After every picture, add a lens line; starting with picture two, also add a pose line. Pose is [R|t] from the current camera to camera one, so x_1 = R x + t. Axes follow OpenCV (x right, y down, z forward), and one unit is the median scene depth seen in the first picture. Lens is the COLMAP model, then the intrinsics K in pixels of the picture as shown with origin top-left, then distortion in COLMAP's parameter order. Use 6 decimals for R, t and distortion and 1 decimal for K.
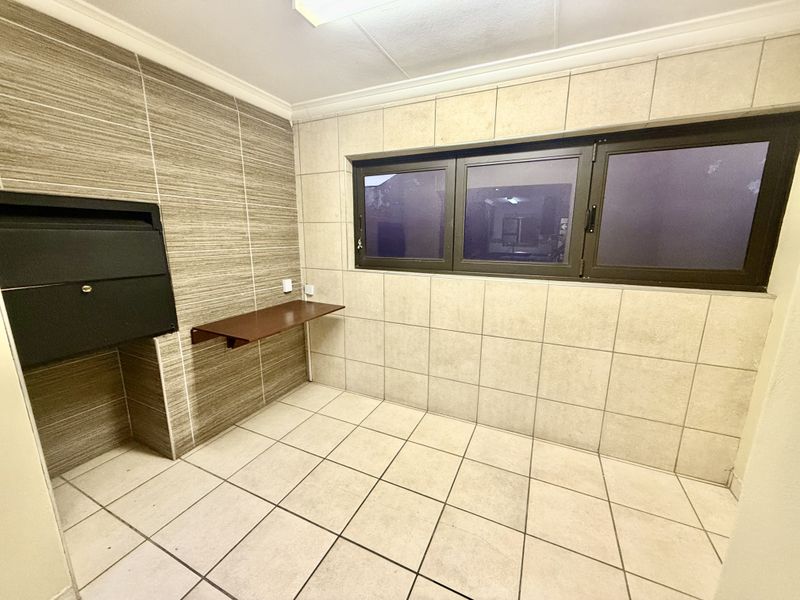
lens RADIAL K [[317.7, 0, 398.3], [0, 317.7, 300.1], [0, 0, 1]] dist [0.001990, -0.000759]
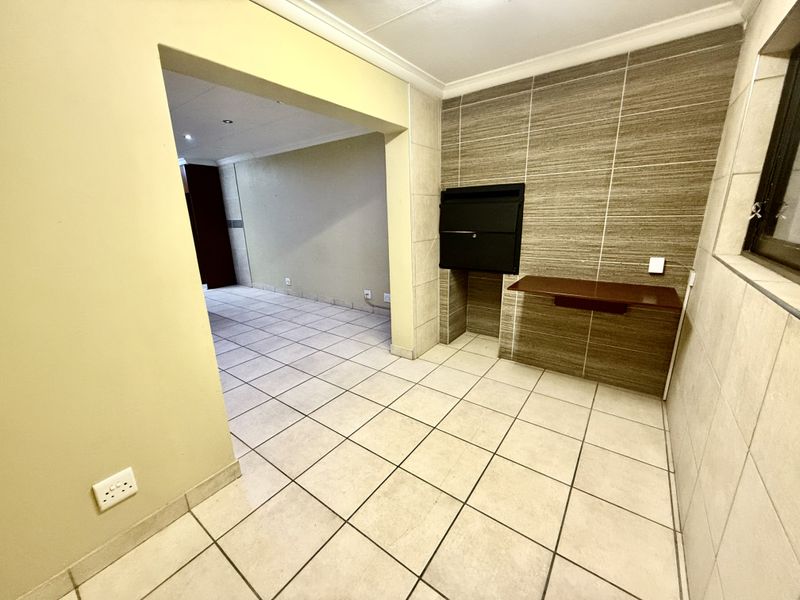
lens RADIAL K [[317.7, 0, 398.1], [0, 317.7, 299.2], [0, 0, 1]] dist [0.001990, -0.000759]
pose [[-0.192054, 0.253422, -0.948099, 0.717773], [-0.177813, 0.941108, 0.287573, -0.103514], [0.965141, 0.223814, -0.135682, 0.652825]]
